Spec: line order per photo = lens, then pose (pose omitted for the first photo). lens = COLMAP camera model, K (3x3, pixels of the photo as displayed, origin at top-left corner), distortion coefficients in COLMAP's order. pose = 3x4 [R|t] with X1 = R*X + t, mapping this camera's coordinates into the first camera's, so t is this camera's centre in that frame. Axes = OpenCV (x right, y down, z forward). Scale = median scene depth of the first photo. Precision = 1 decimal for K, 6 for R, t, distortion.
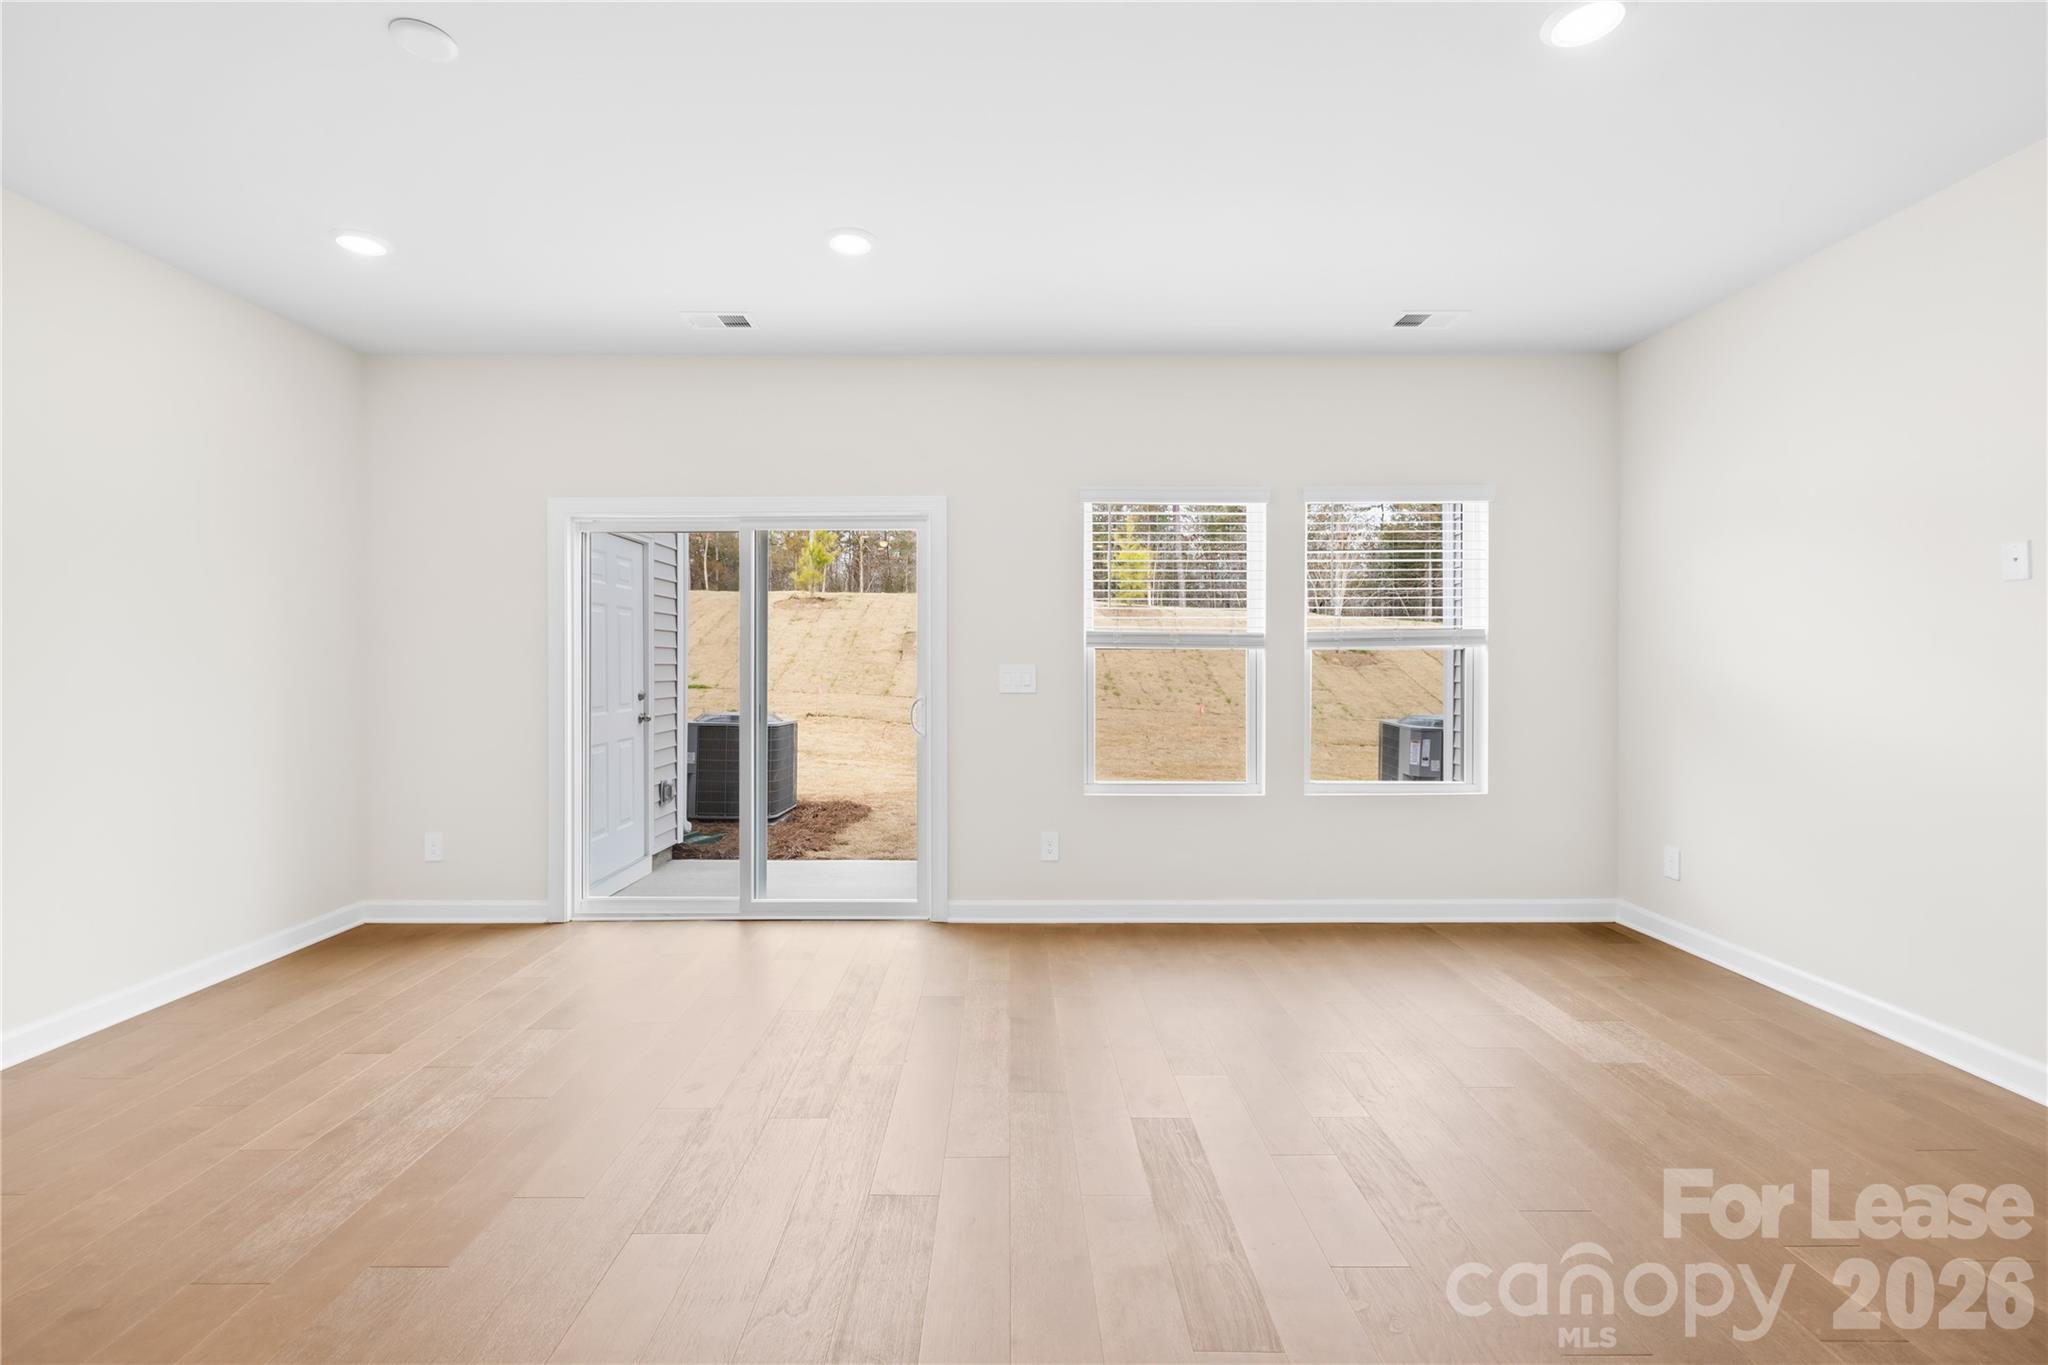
lens RADIAL K [[873.8, 0, 1003.0], [0, 873.8, 665.0], [0, 0, 1]] dist [-0.001096, 0.000116]
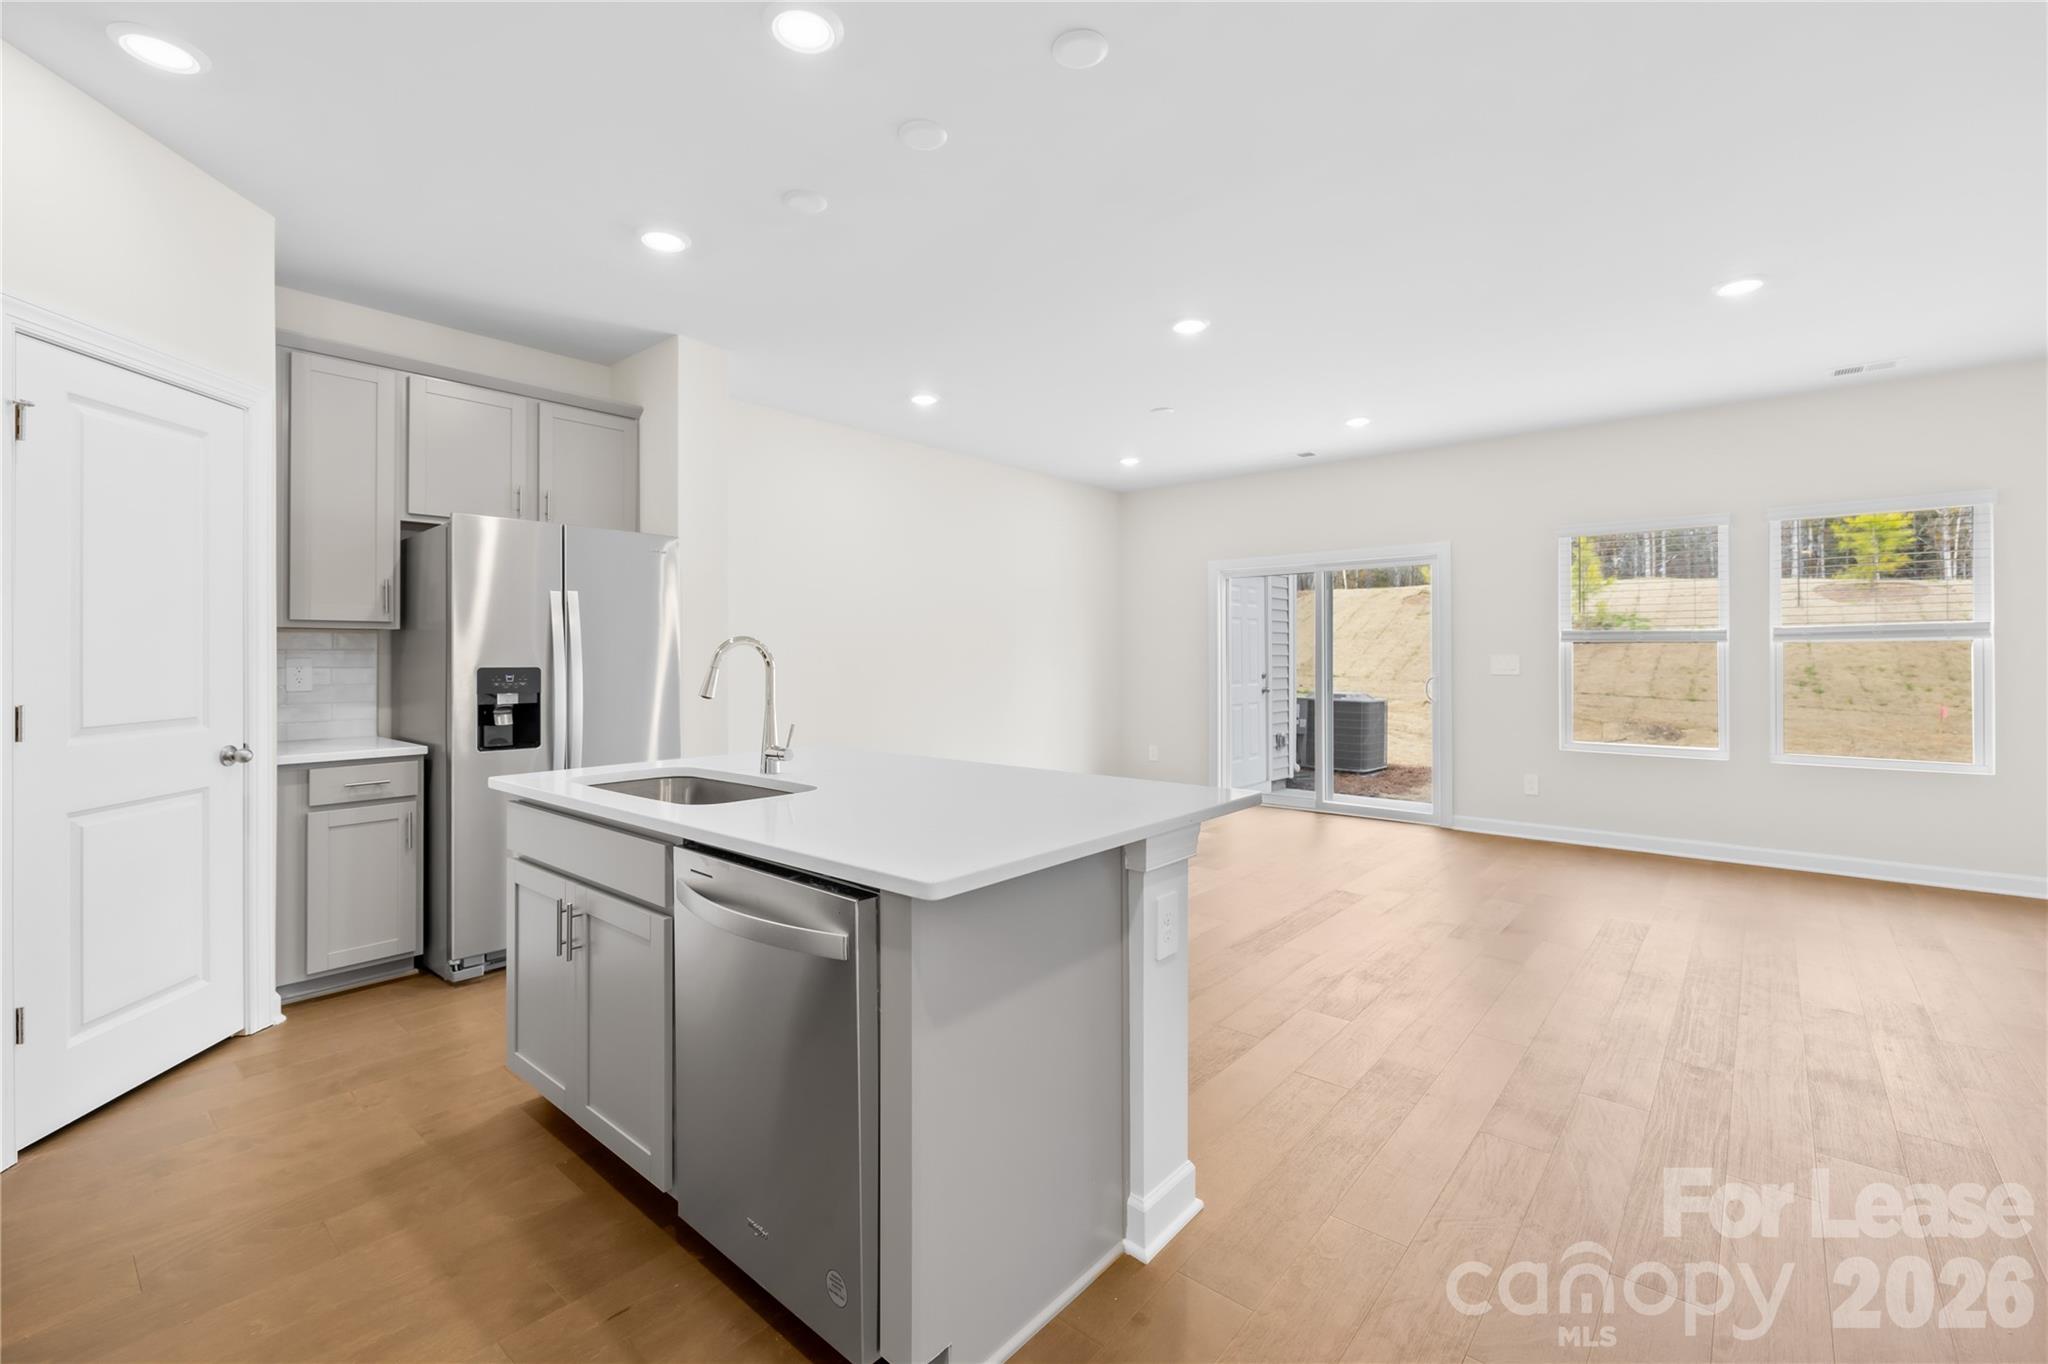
lens RADIAL K [[874.0, 0, 1030.1], [0, 874.0, 645.7], [0, 0, 1]] dist [-0.001970, -0.000171]
pose [[0.774282, -0.007290, -0.632799, 0.235530], [-0.001221, 0.999915, -0.013014, 0.002717], [0.632840, 0.010849, 0.774206, -0.441638]]
